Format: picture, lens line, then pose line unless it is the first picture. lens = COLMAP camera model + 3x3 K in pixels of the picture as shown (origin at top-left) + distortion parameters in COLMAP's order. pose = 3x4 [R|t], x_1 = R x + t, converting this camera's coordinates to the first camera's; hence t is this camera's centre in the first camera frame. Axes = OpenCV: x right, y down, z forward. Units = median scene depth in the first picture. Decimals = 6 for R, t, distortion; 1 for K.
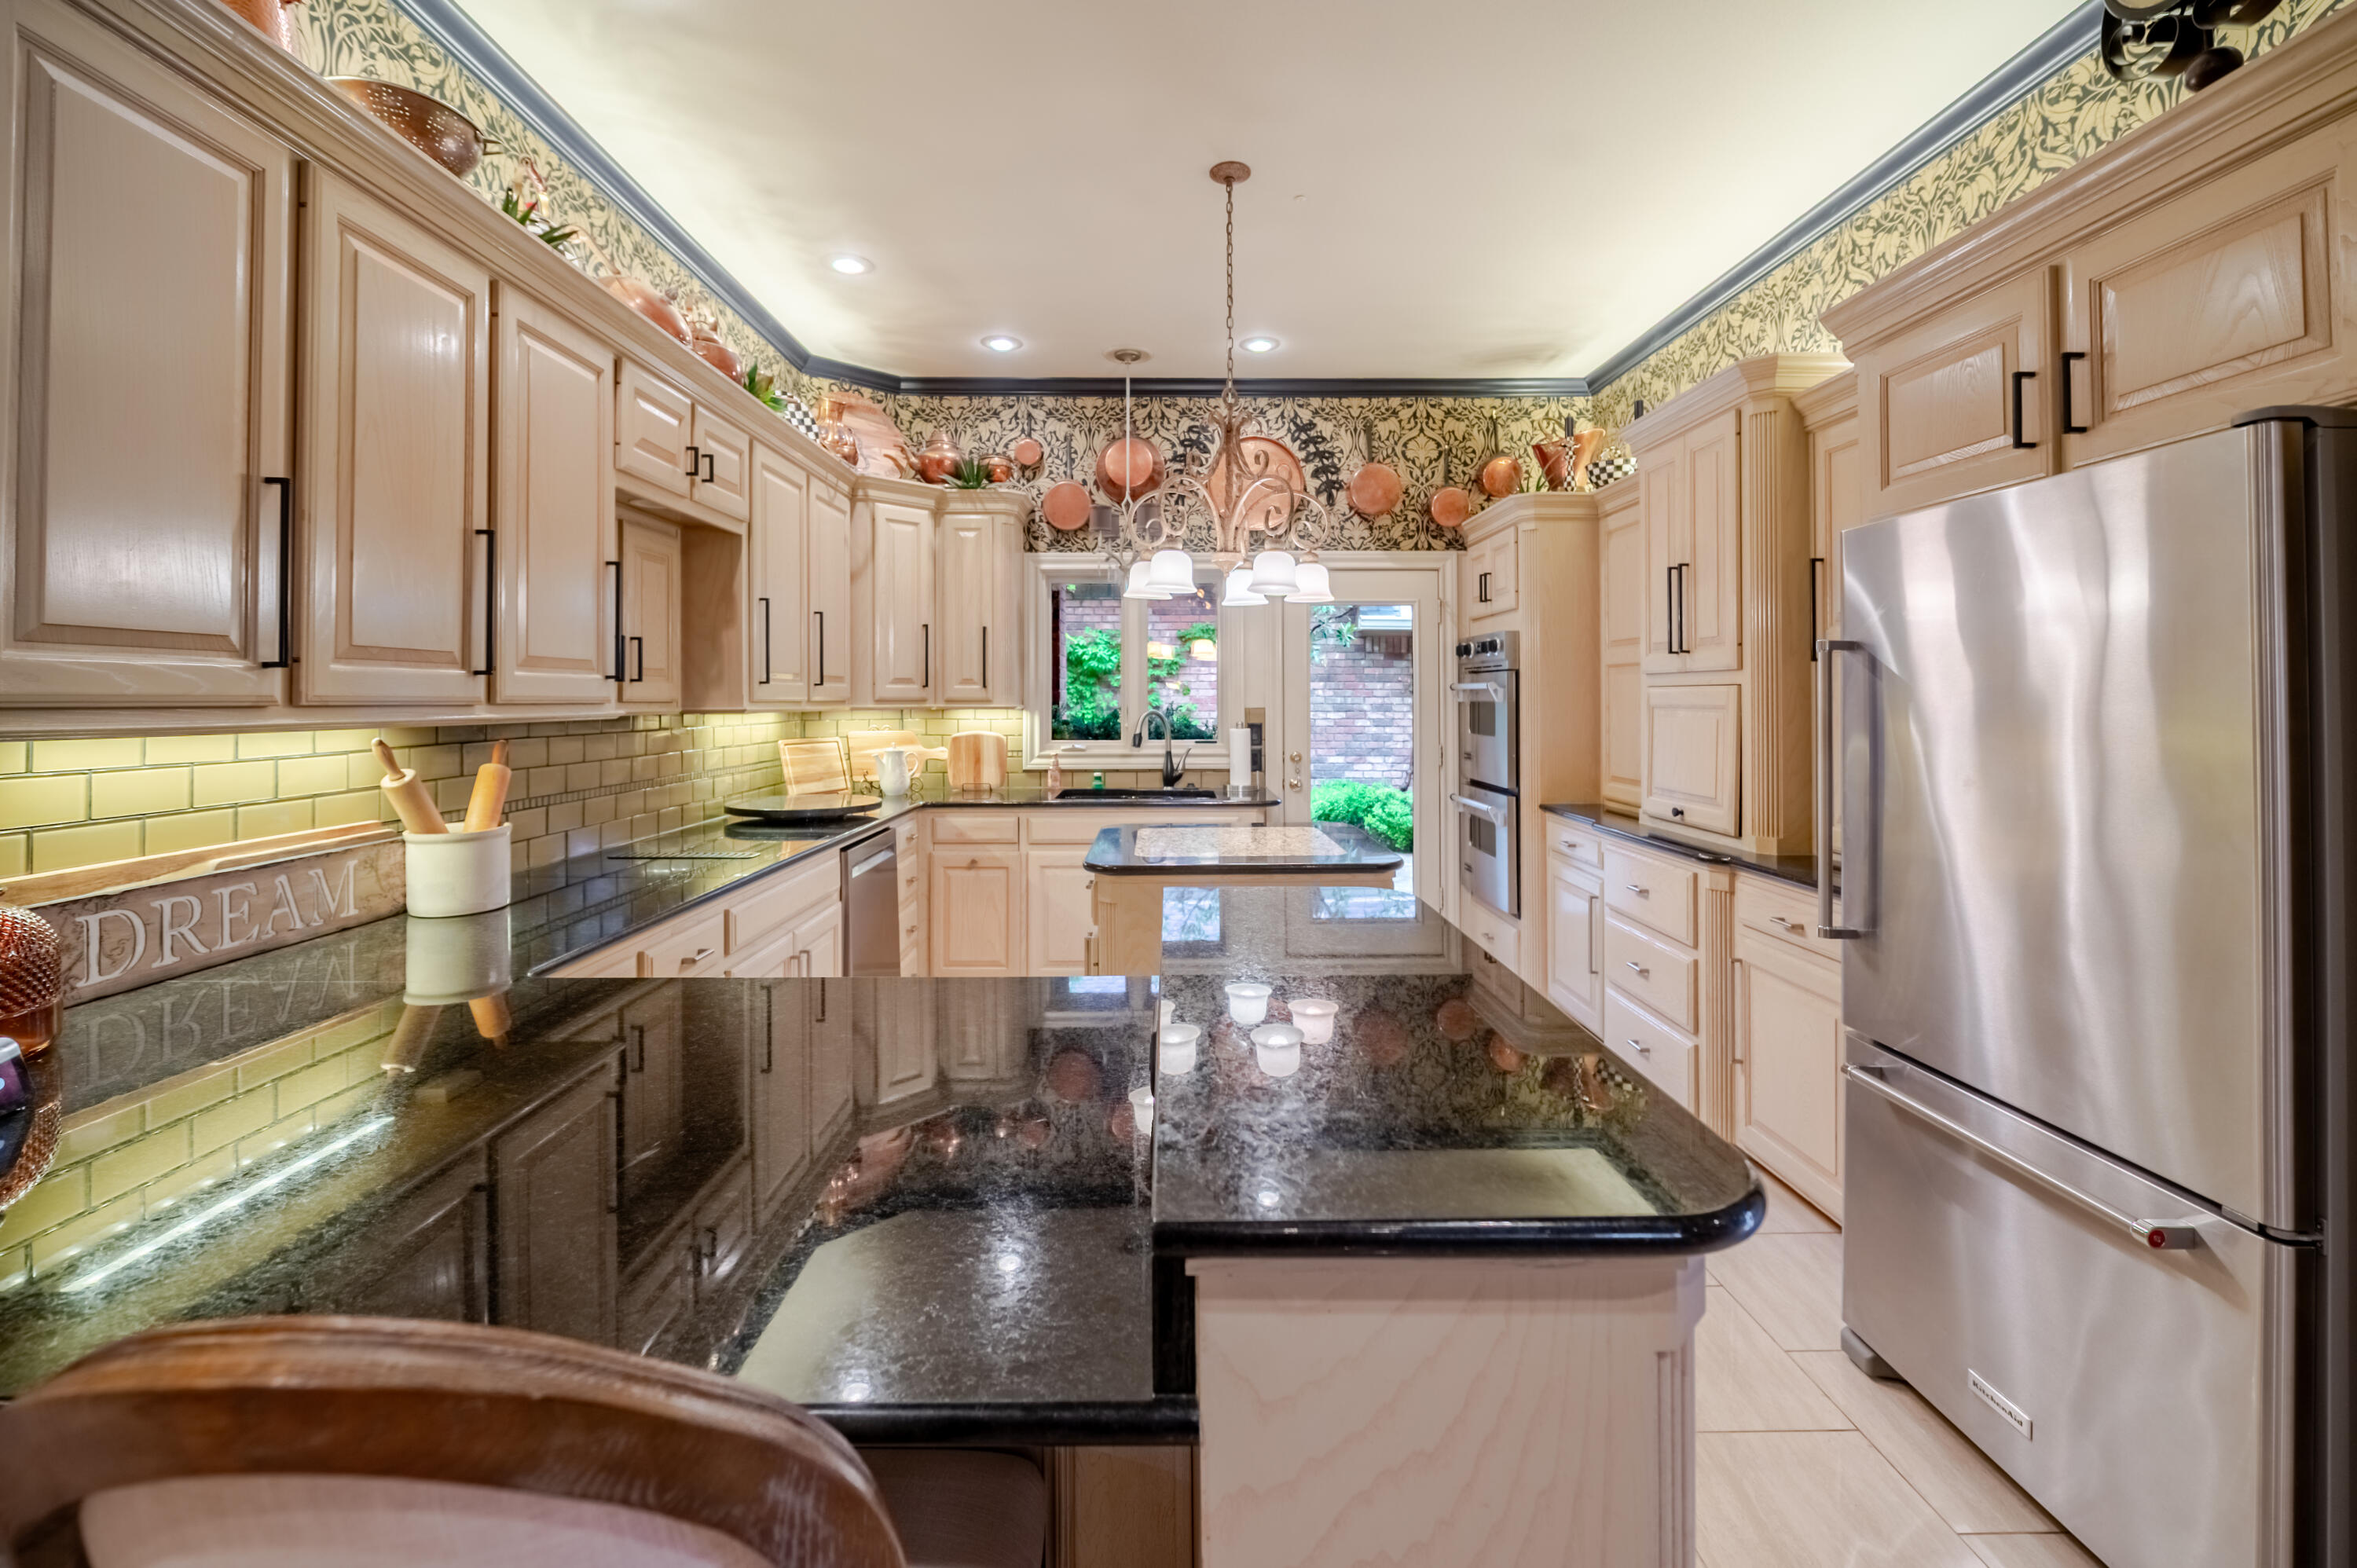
lens RADIAL K [[957.7, 0, 1174.7], [0, 957.7, 678.0], [0, 0, 1]] dist [-0.011124, -0.000243]
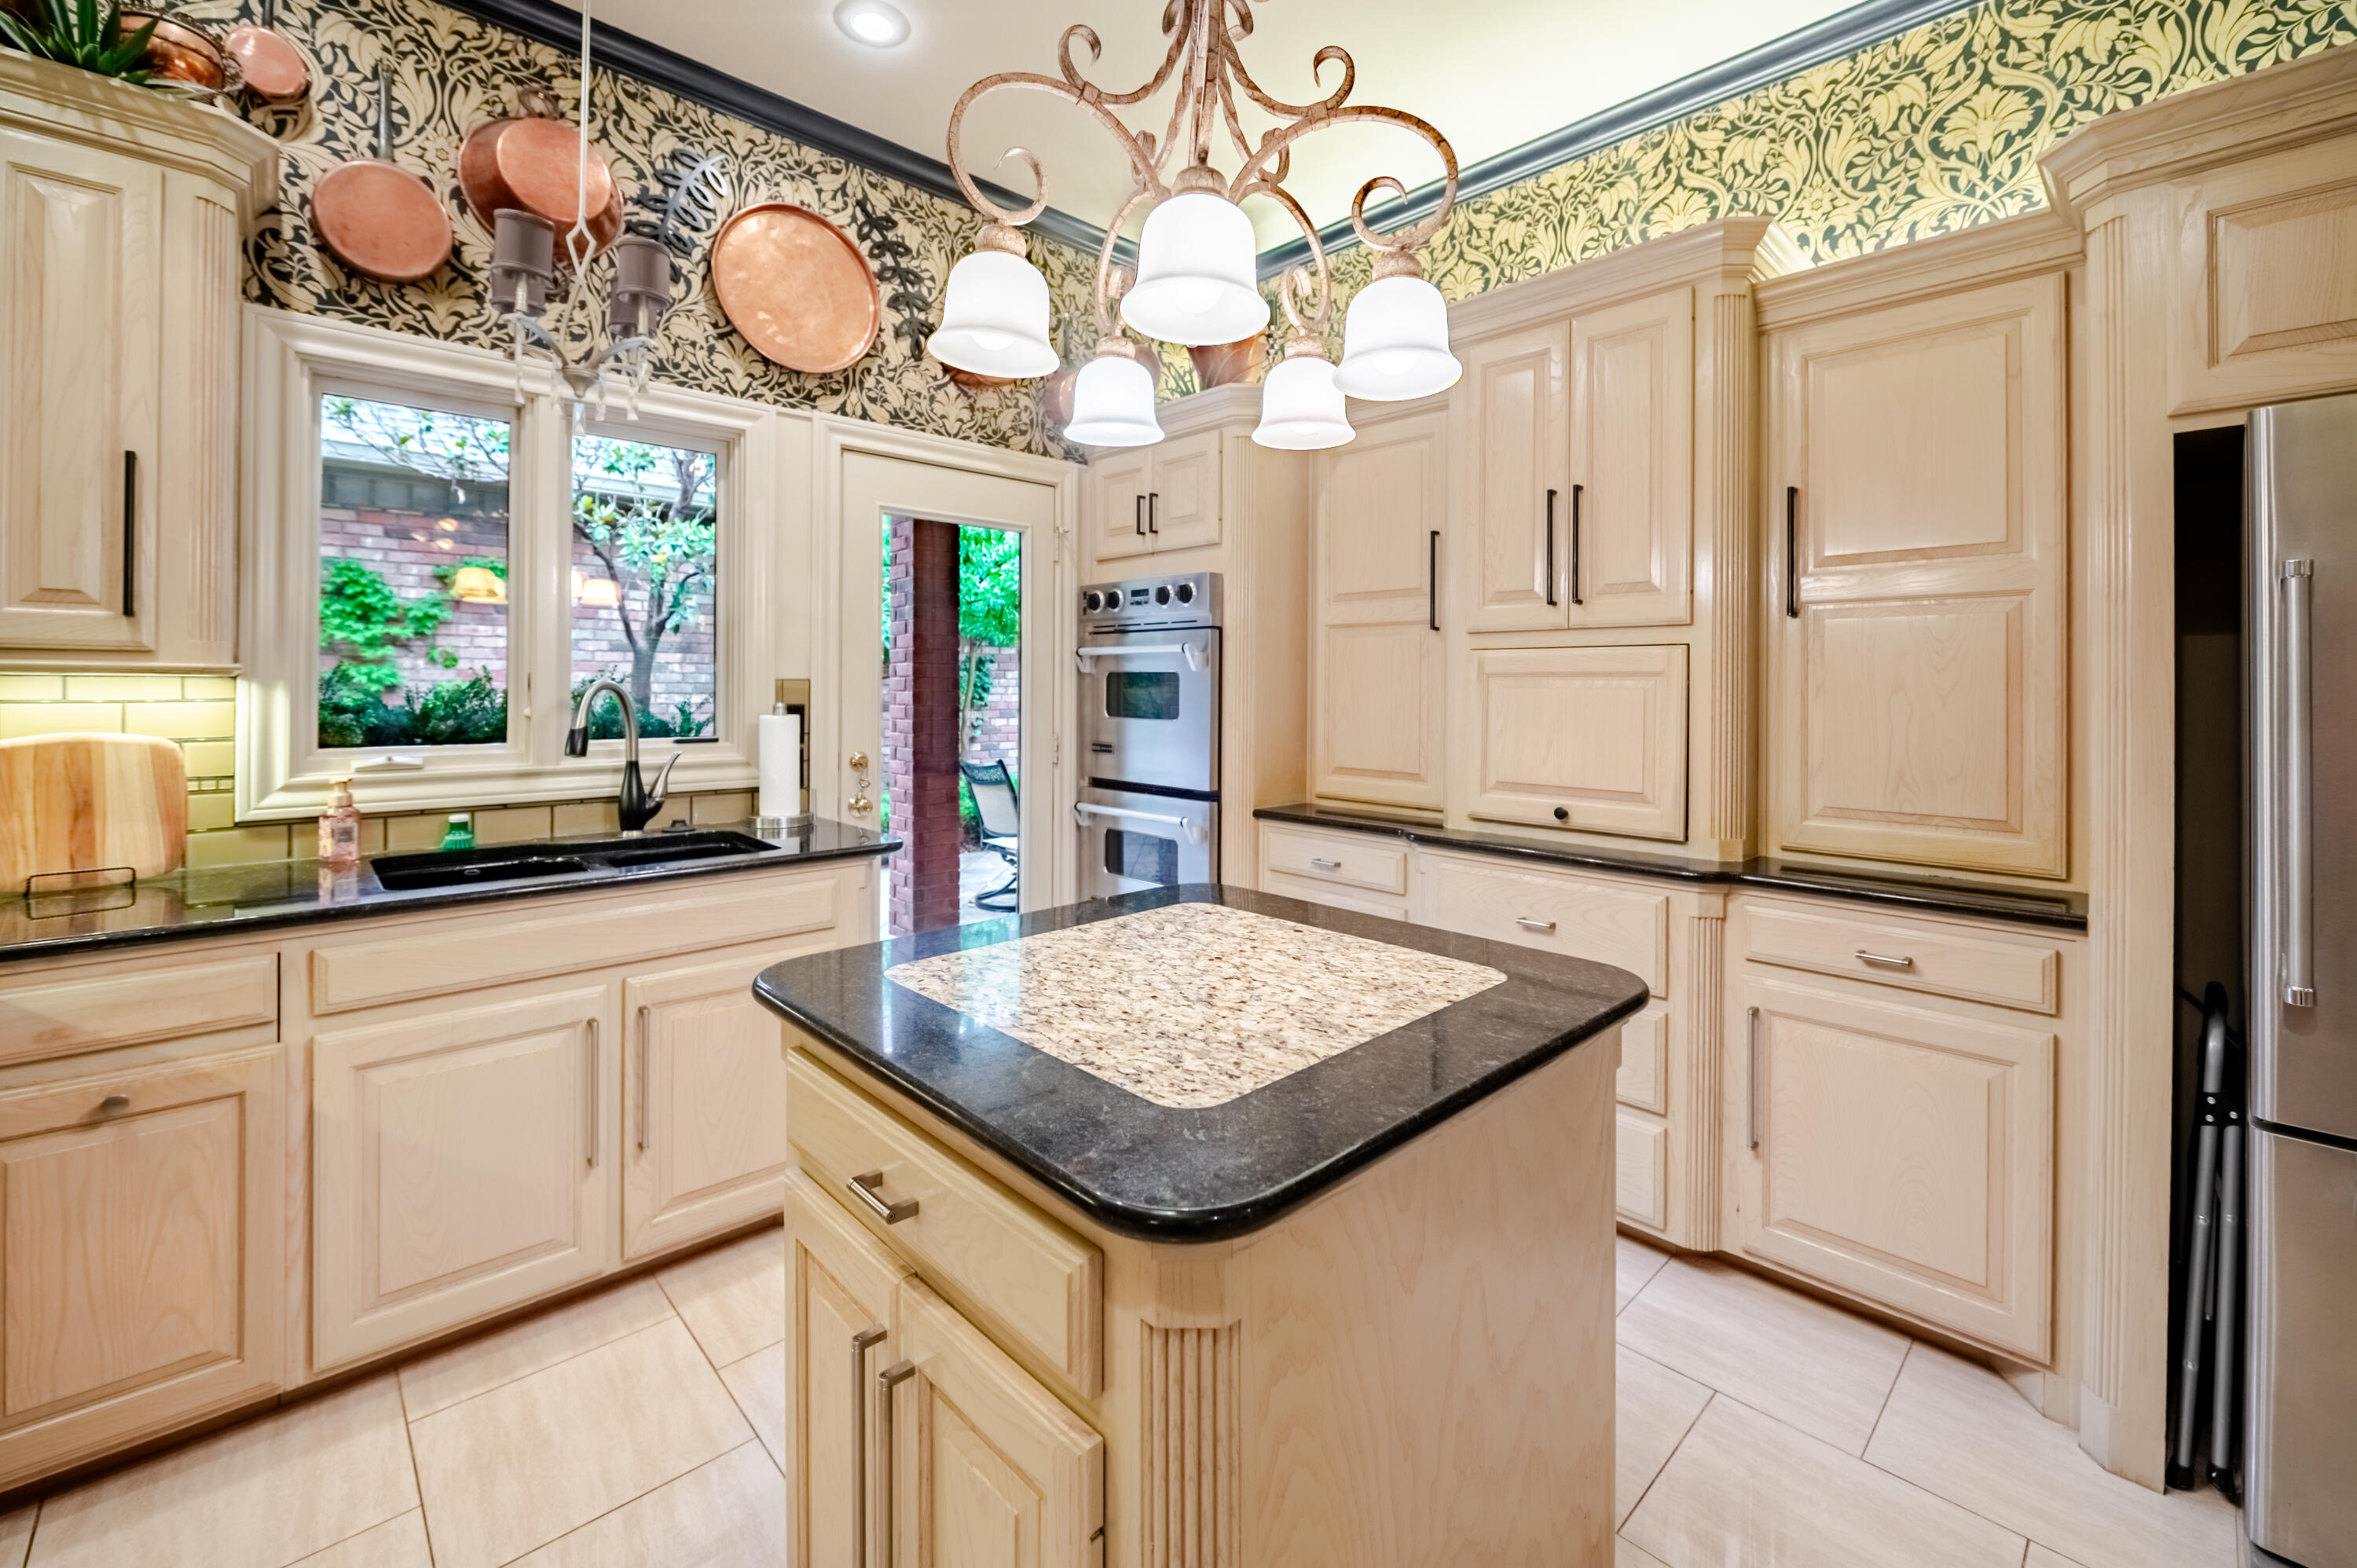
lens RADIAL K [[957.7, 0, 1174.7], [0, 957.7, 678.0], [0, 0, 1]] dist [-0.011124, -0.000243]
pose [[0.732999, 0.009783, 0.680159, -0.140861], [-0.020283, 0.999766, 0.007479, 0.022006], [-0.679927, -0.019278, 0.733026, 0.425291]]
